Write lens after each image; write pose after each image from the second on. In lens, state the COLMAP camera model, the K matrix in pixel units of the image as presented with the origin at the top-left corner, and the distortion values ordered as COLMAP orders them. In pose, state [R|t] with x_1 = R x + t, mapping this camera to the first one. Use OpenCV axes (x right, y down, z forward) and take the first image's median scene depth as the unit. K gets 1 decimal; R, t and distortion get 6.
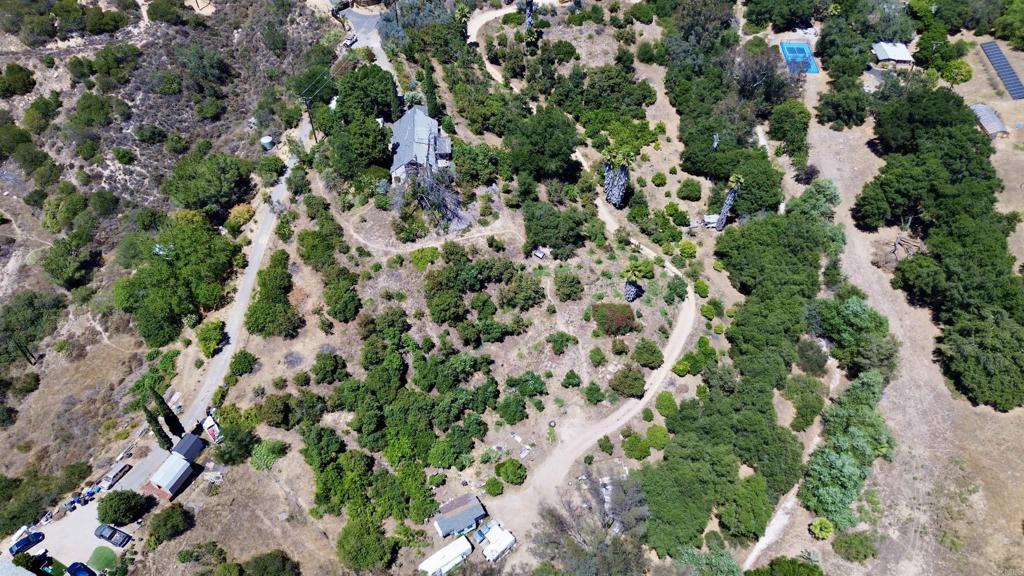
lens RADIAL K [[735.8, 0, 516.3], [0, 735.8, 283.1], [0, 0, 1]] dist [0.040778, -0.034276]
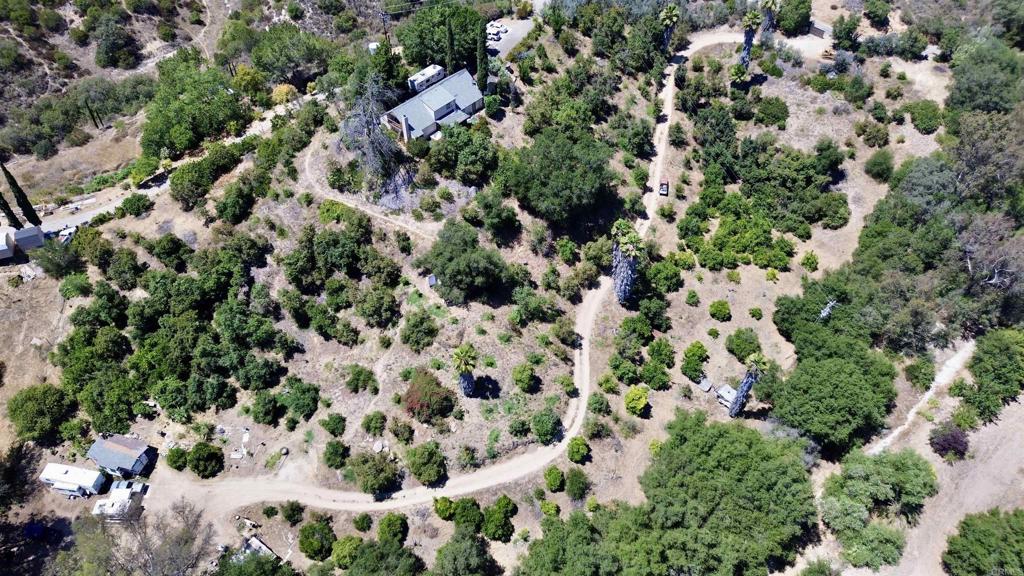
lens RADIAL K [[735.8, 0, 511.2], [0, 735.8, 289.7], [0, 0, 1]] dist [0.040778, -0.034276]
pose [[0.692882, 0.533404, -0.485174, 0.502380], [-0.528300, 0.833485, 0.161869, -0.214311], [0.490727, 0.144161, 0.859305, 0.370107]]
